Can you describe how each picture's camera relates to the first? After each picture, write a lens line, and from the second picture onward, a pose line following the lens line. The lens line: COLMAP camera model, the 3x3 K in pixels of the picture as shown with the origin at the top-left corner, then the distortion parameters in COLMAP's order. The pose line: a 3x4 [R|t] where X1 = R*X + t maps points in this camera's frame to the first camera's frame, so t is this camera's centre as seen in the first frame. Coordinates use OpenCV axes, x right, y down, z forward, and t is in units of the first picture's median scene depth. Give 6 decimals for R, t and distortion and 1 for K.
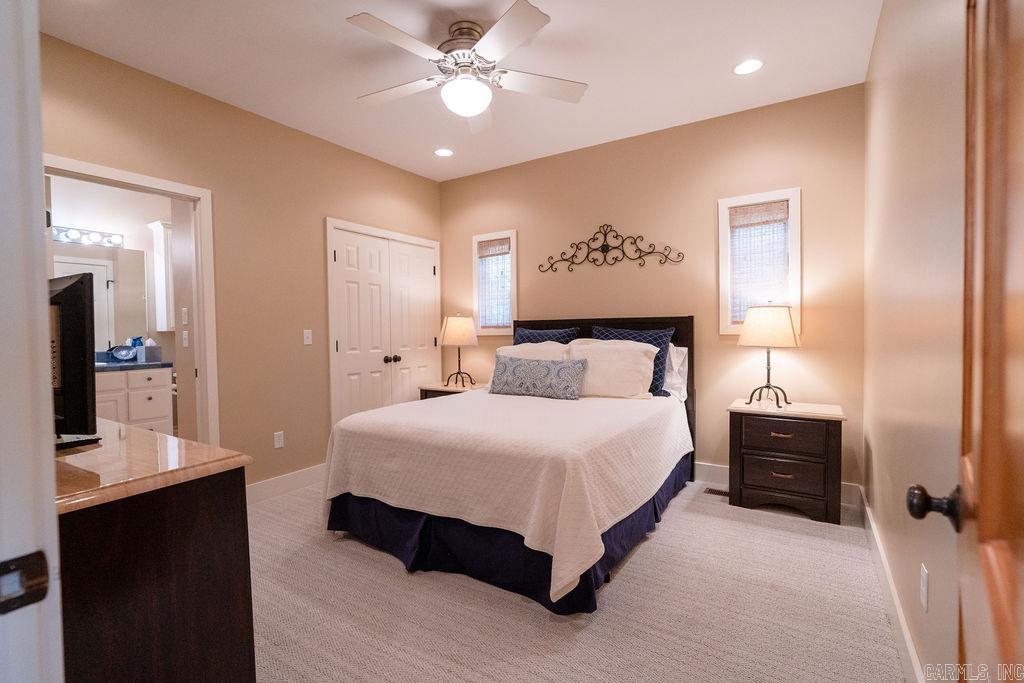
lens RADIAL K [[471.2, 0, 499.3], [0, 471.2, 339.1], [0, 0, 1]] dist [-0.003663, -0.000318]
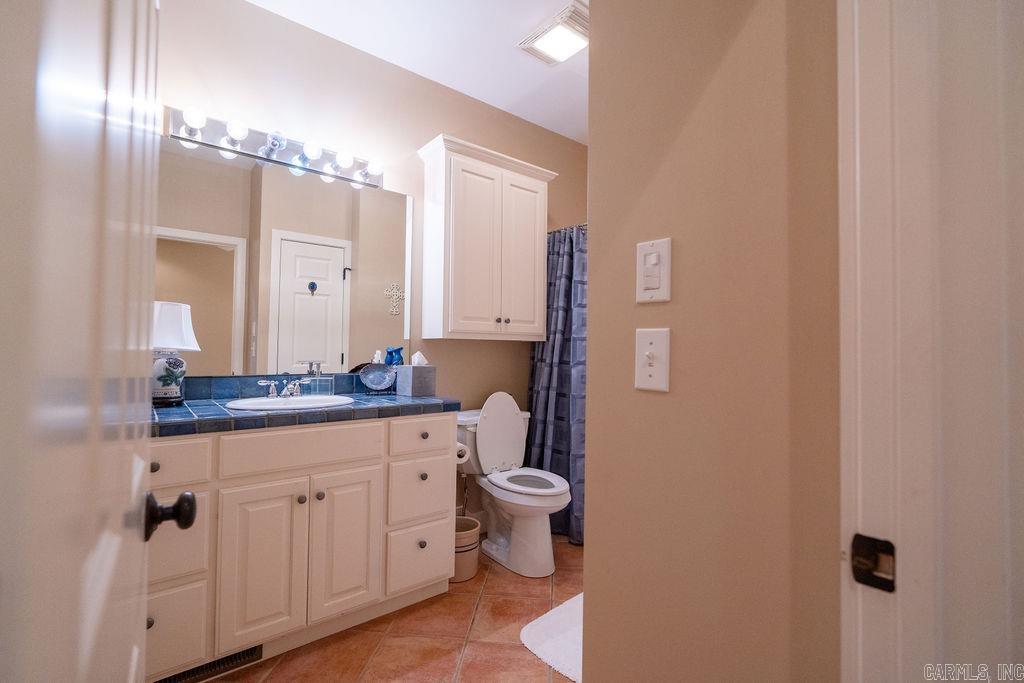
lens RADIAL K [[462.2, 0, 510.1], [0, 462.2, 339.4], [0, 0, 1]] dist [-0.002698, 0.000077]
pose [[0.950744, 0.021260, -0.309249, -0.511206], [-0.035276, 0.998585, -0.039803, 0.002344], [0.307965, 0.048751, 0.950148, 0.566557]]
